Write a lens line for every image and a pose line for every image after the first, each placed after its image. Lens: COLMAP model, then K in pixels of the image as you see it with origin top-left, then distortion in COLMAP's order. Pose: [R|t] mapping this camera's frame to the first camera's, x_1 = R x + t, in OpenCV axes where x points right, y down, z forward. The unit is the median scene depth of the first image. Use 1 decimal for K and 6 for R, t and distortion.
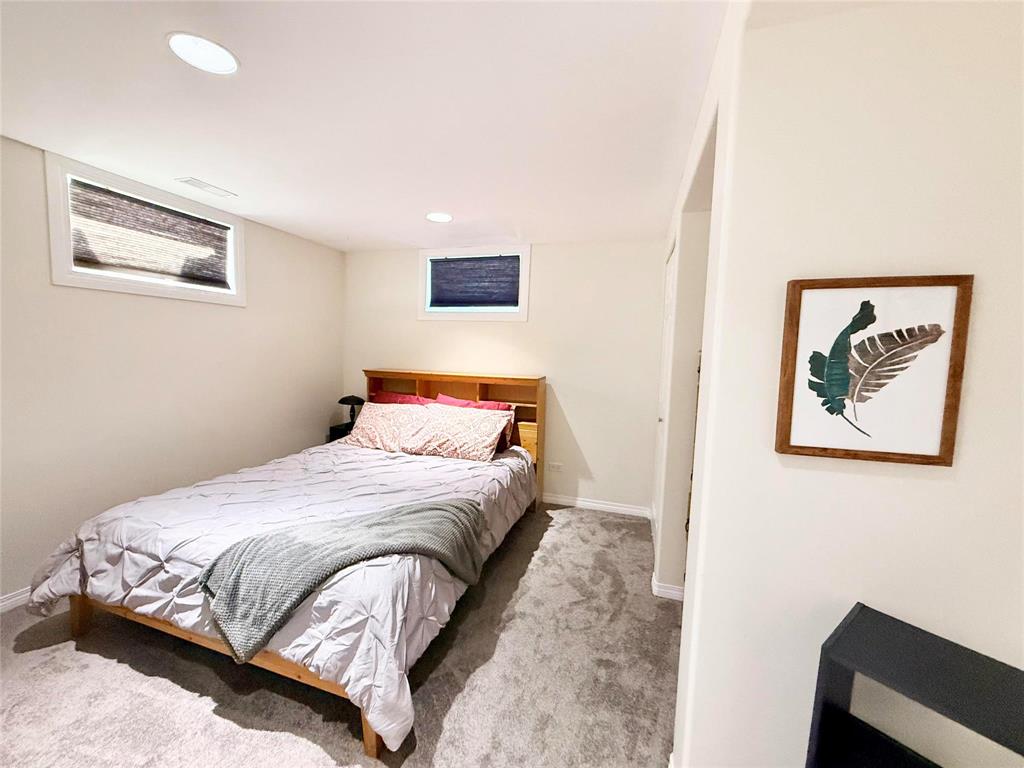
lens RADIAL K [[406.7, 0, 510.0], [0, 406.7, 385.2], [0, 0, 1]] dist [-0.000483, 0.000395]
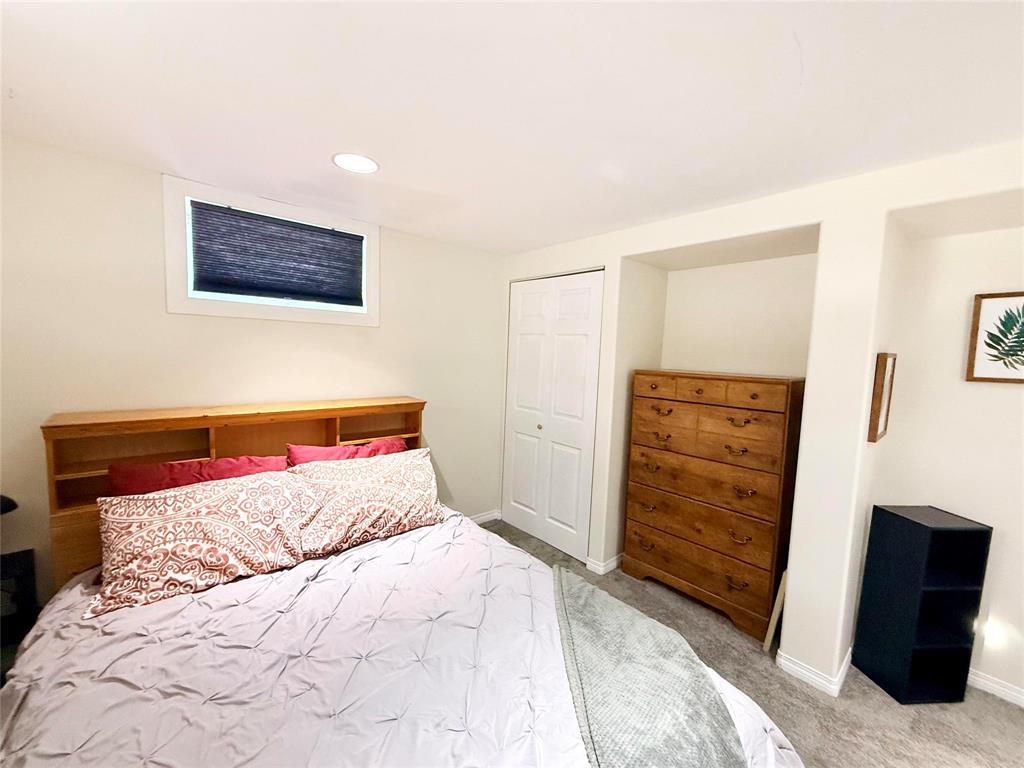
lens RADIAL K [[406.7, 0, 510.0], [0, 406.7, 385.2], [0, 0, 1]] dist [-0.000483, 0.000395]
pose [[0.507104, -0.064263, 0.859486, -0.476636], [0.125848, 0.992050, -0.000077, -0.021696], [-0.852647, 0.108204, 0.511160, 0.425388]]
